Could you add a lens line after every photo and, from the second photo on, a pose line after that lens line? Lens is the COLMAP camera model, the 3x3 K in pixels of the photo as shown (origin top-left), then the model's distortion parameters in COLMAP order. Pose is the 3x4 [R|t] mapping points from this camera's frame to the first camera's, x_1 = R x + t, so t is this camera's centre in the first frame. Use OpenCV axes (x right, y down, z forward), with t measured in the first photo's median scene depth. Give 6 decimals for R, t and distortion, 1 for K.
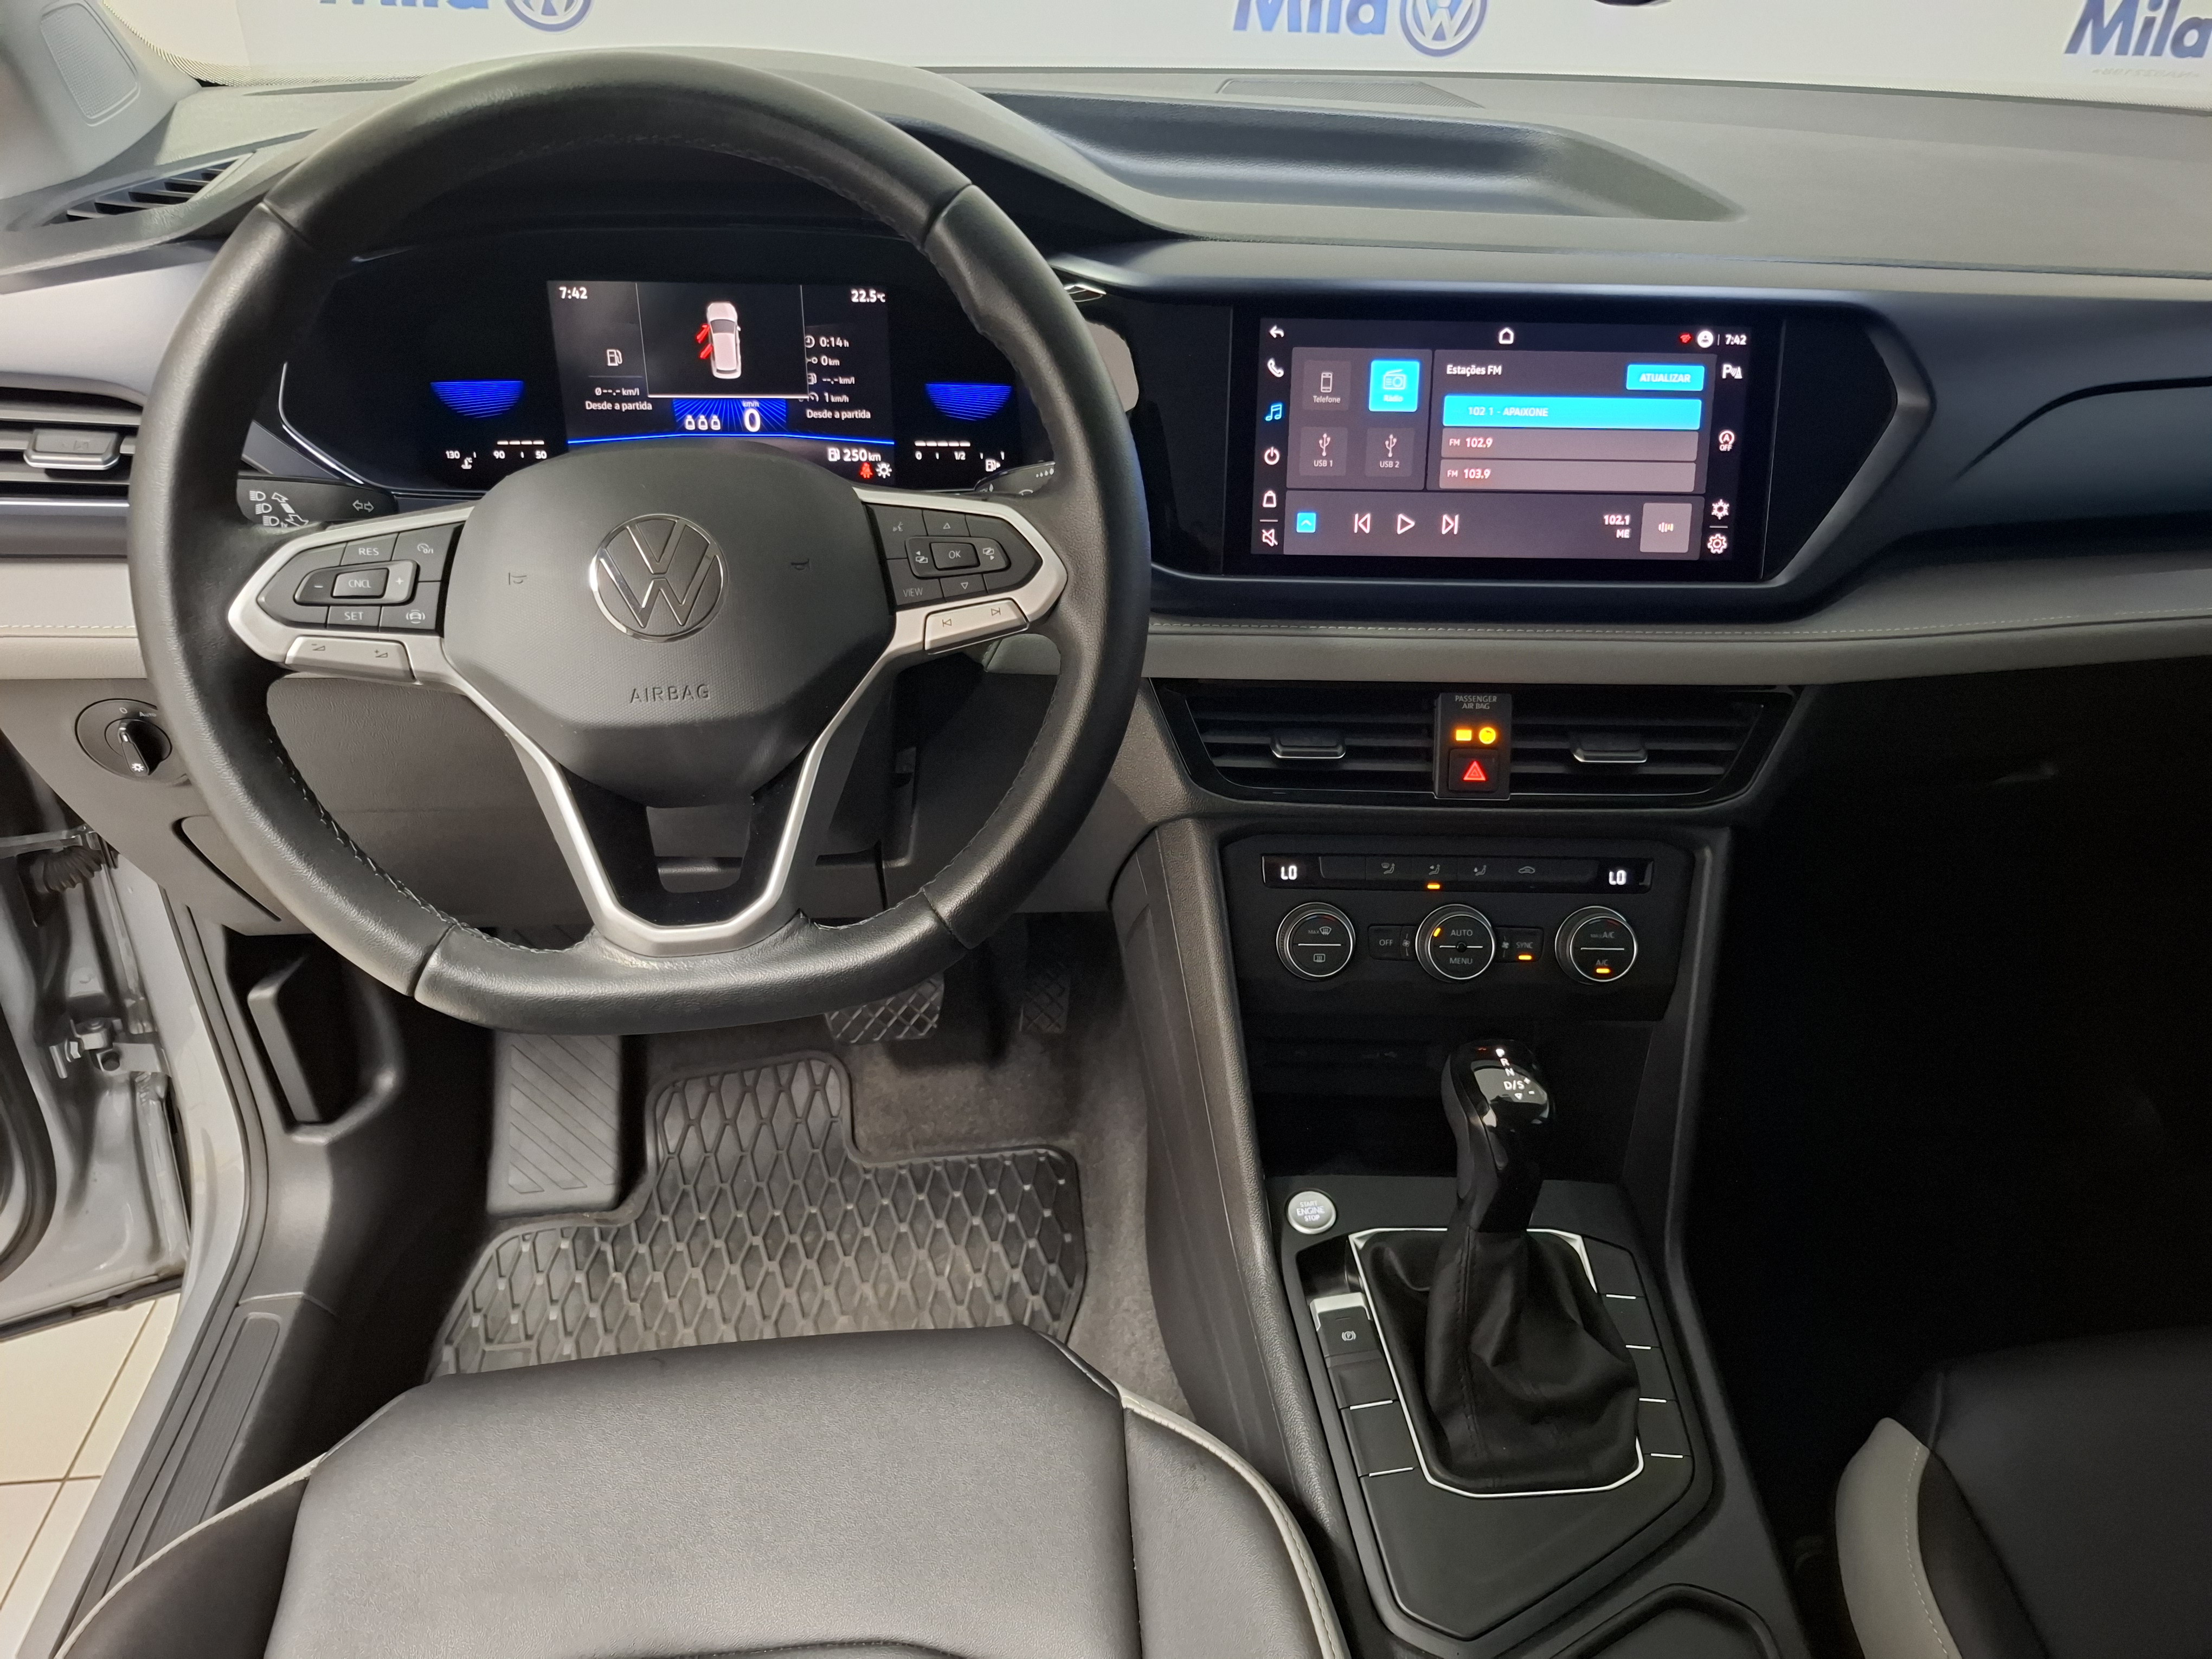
lens RADIAL K [[1584.7, 0, 1106.0], [0, 1584.7, 829.5], [0, 0, 1]] dist [0.121295, -0.183096]
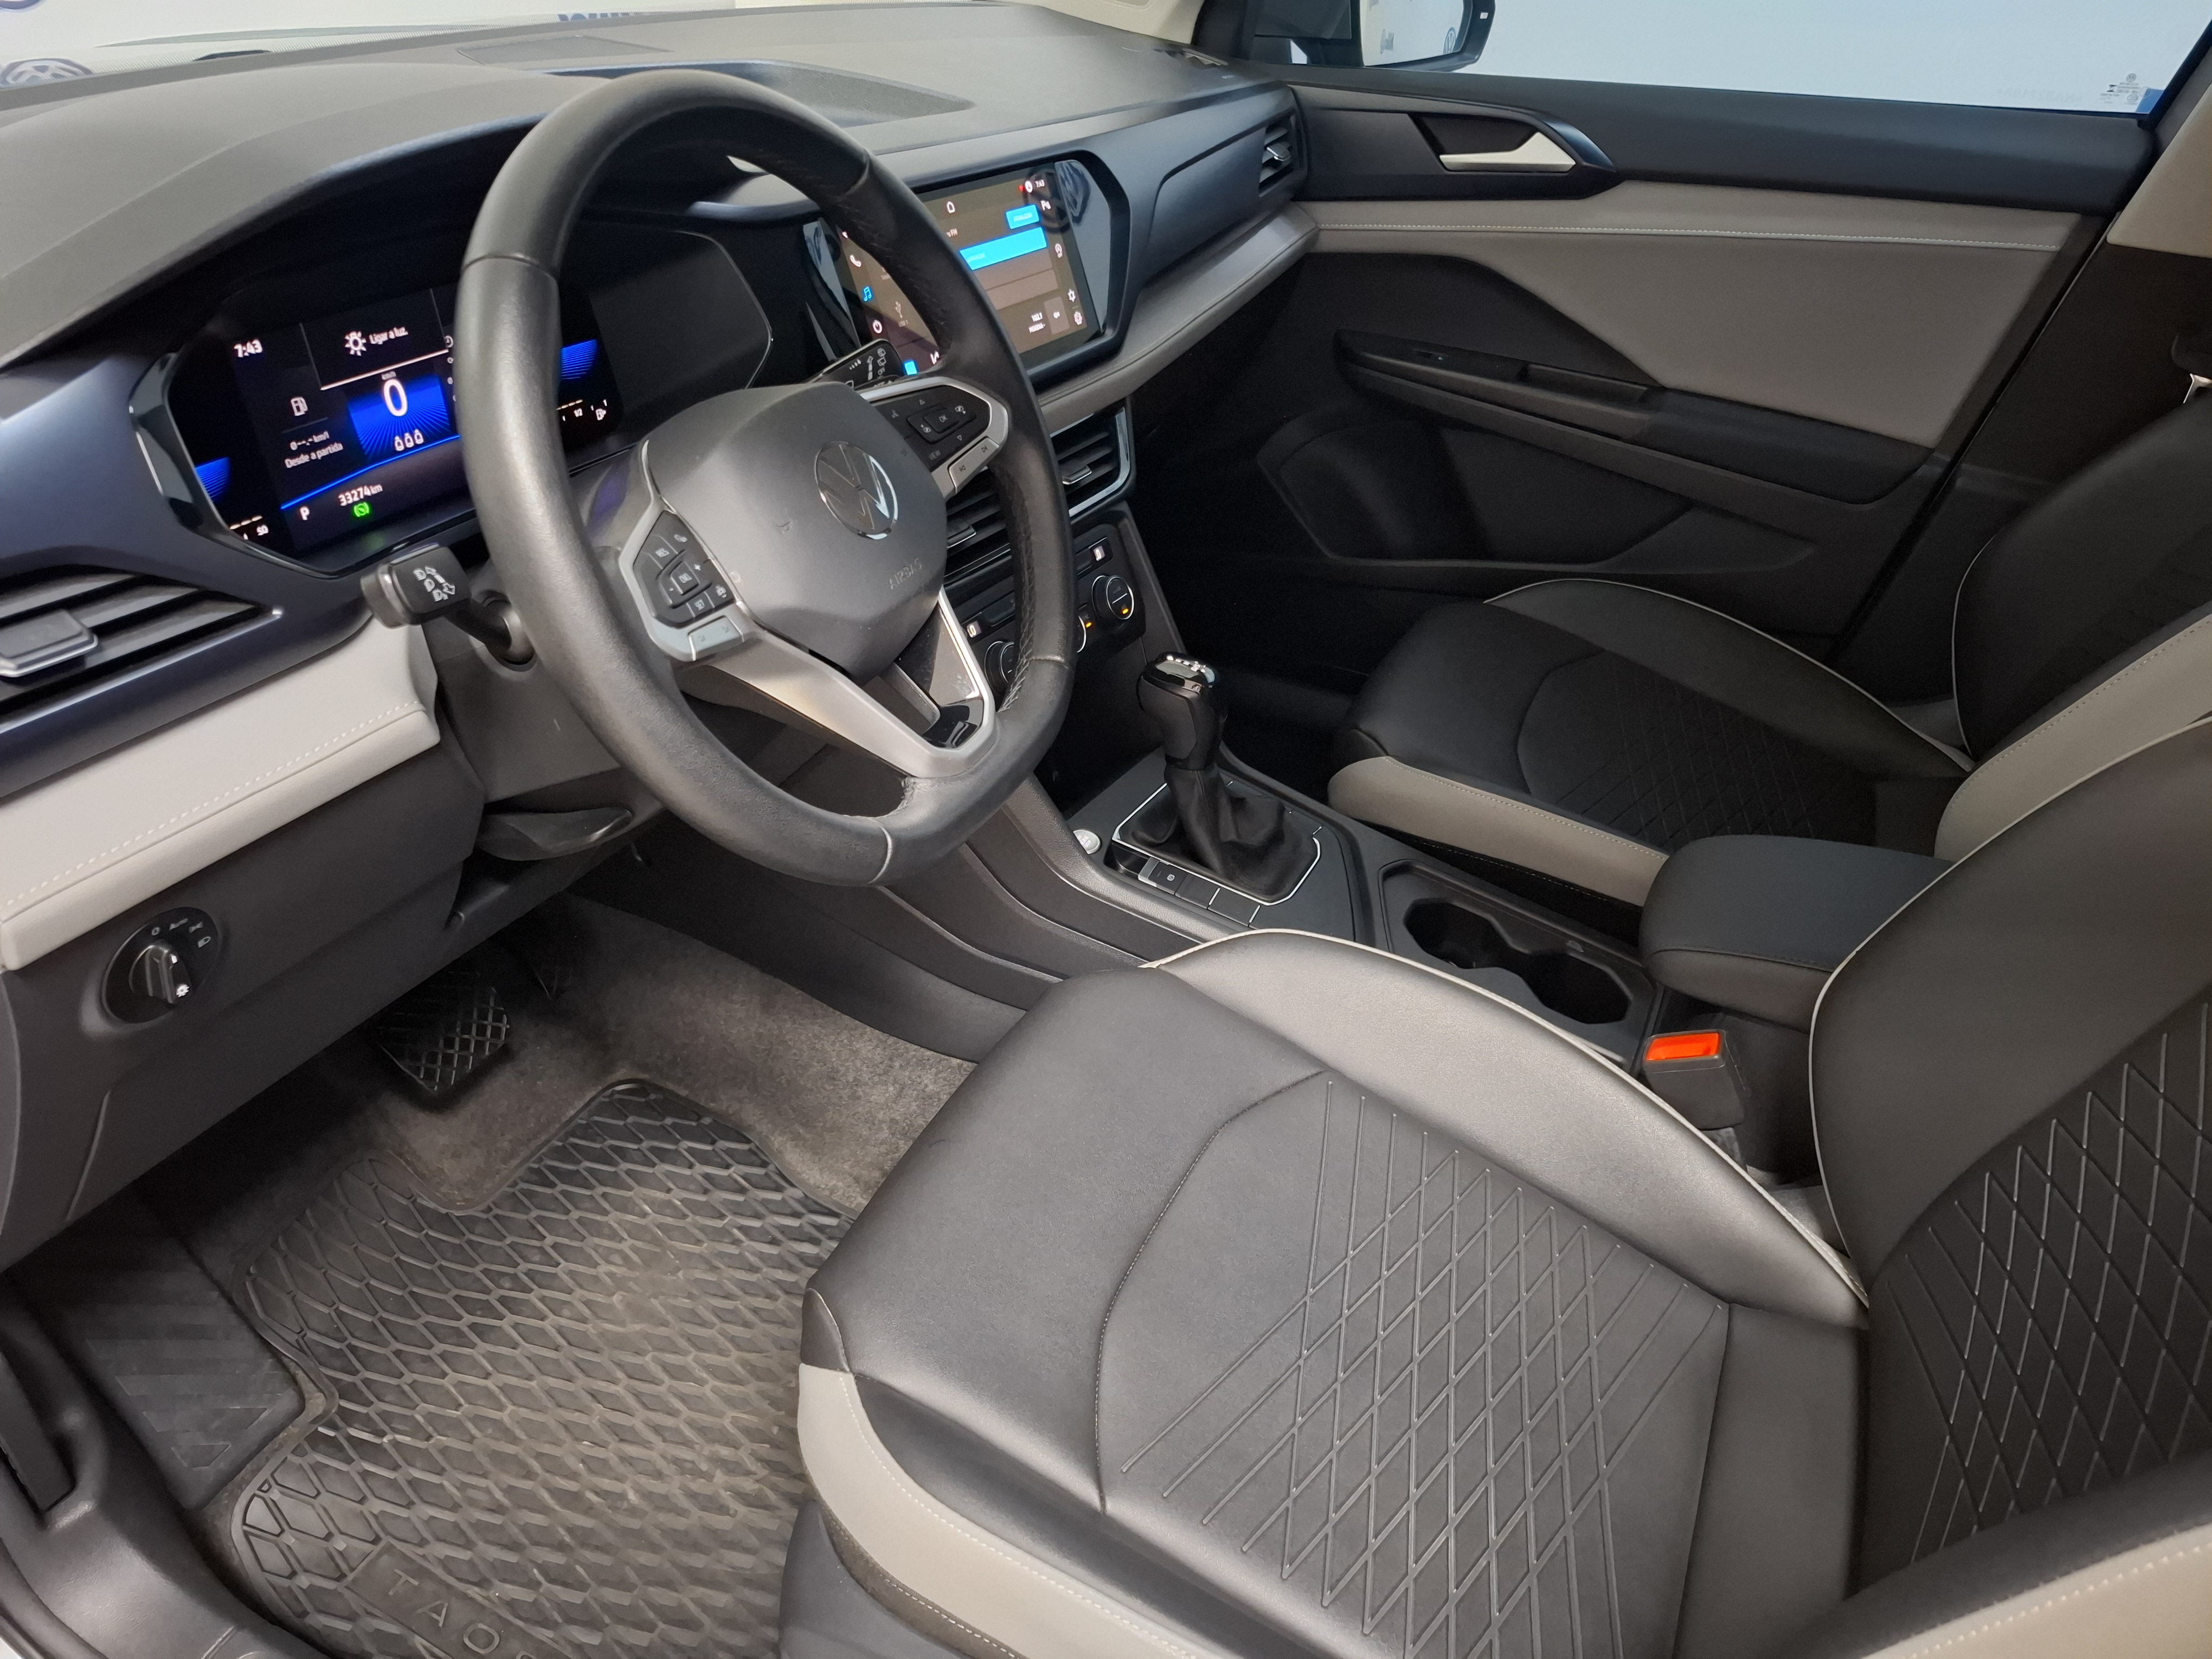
lens RADIAL K [[1584.7, 0, 1106.0], [0, 1584.7, 829.5], [0, 0, 1]] dist [0.121295, -0.183096]
pose [[0.513406, -0.457304, 0.726145, -0.854675], [0.422251, 0.871277, 0.250161, -0.111718], [-0.747074, 0.178181, 0.640416, 0.078507]]
